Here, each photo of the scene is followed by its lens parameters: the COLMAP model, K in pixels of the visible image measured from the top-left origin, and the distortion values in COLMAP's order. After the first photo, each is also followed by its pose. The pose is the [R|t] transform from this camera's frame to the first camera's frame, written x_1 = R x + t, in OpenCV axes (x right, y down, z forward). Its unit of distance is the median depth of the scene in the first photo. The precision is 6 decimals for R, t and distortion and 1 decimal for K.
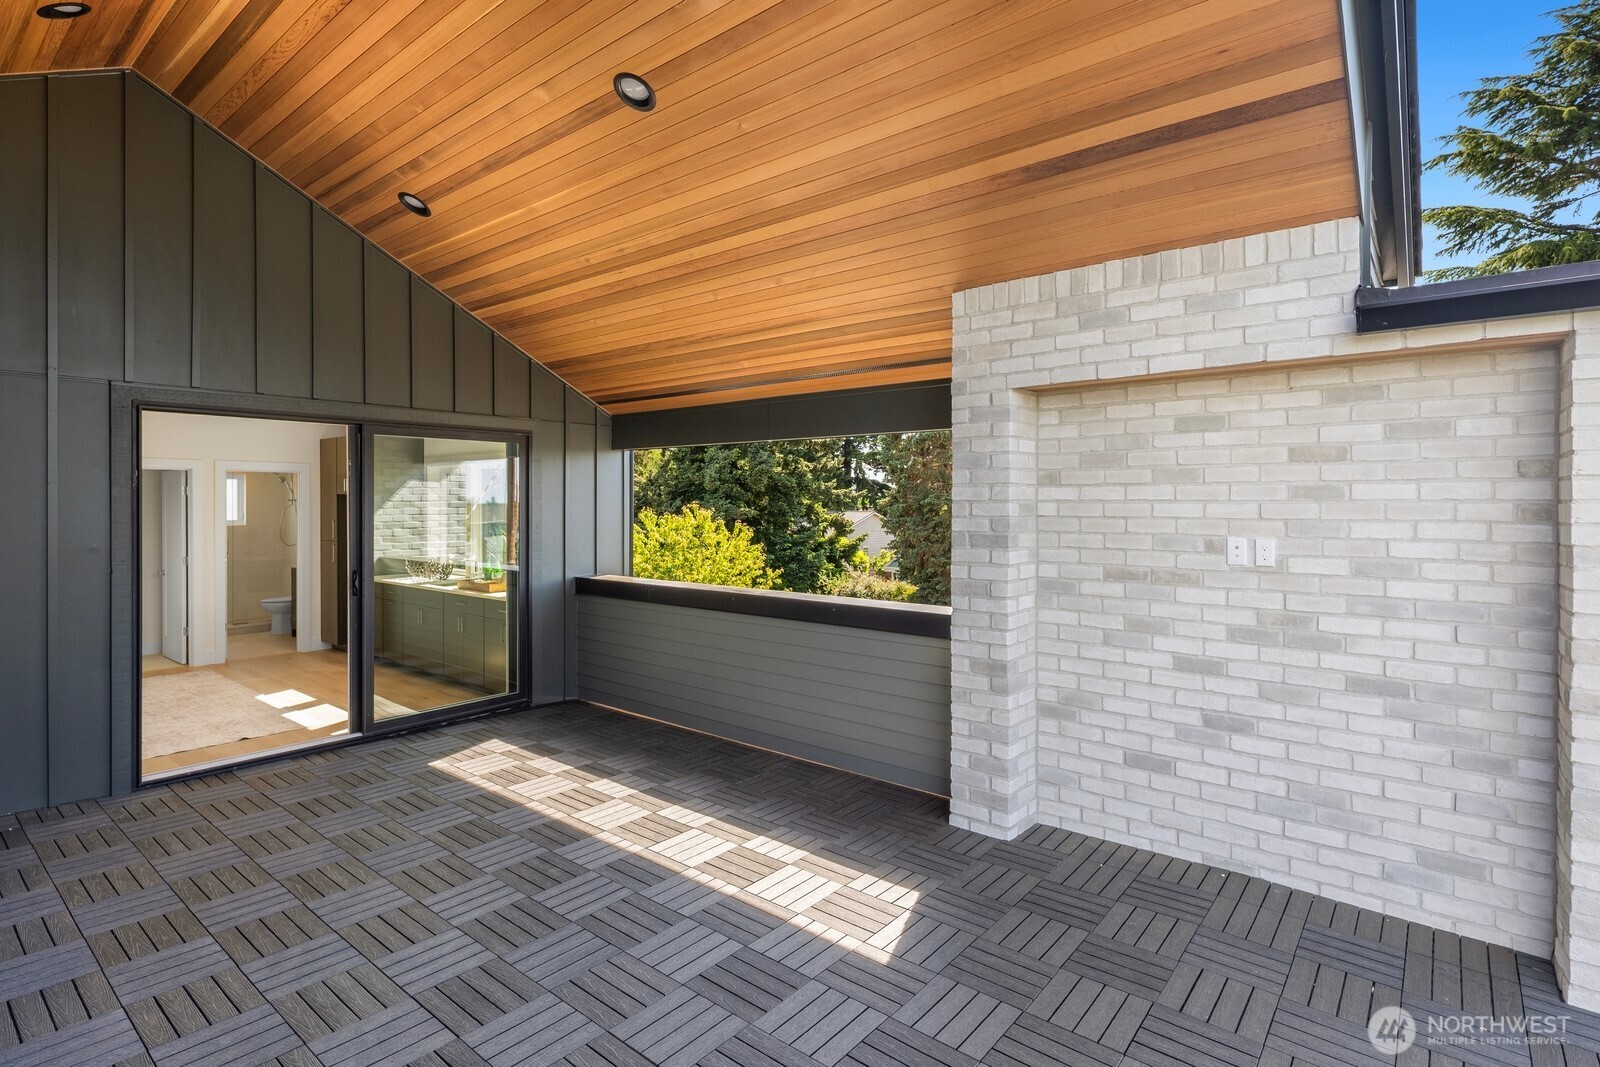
lens RADIAL K [[790.6, 0, 796.8], [0, 790.6, 523.0], [0, 0, 1]] dist [0.000283, 0.000294]
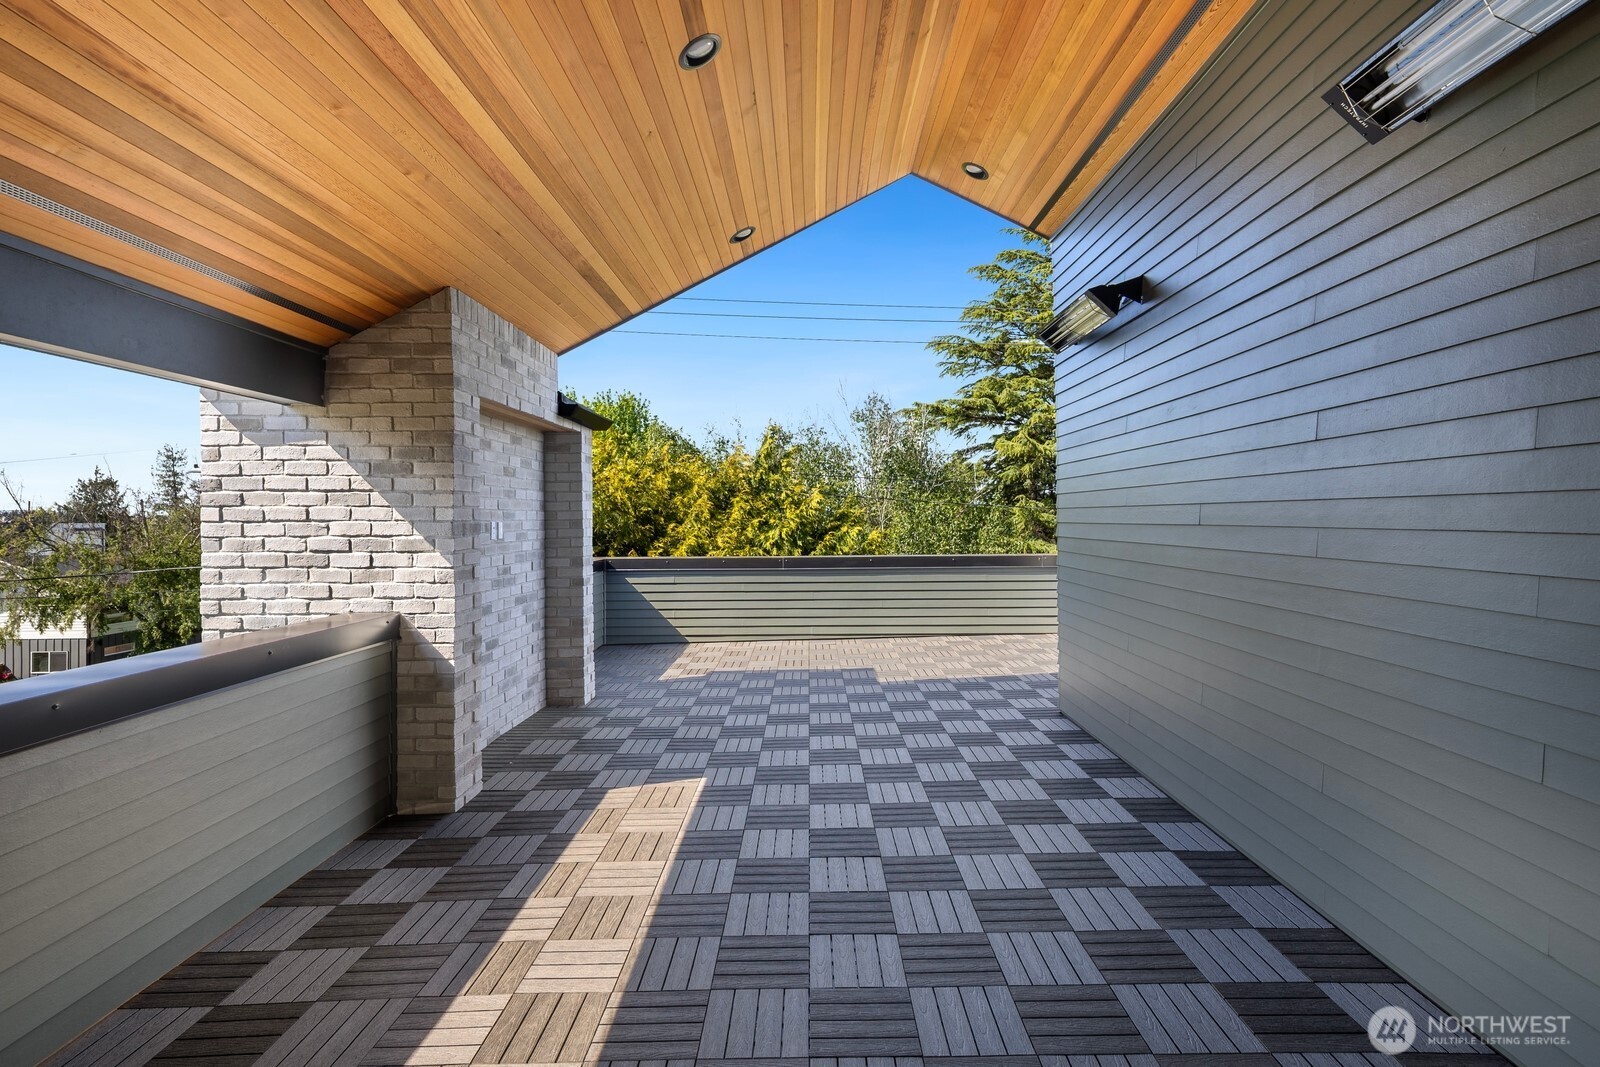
lens RADIAL K [[790.6, 0, 800.2], [0, 790.6, 534.3], [0, 0, 1]] dist [0.000283, 0.000294]
pose [[-0.659505, -0.004809, 0.751685, -0.828618], [-0.002372, 0.999988, 0.004316, 0.013898], [-0.751696, 0.001063, -0.659509, 1.277448]]
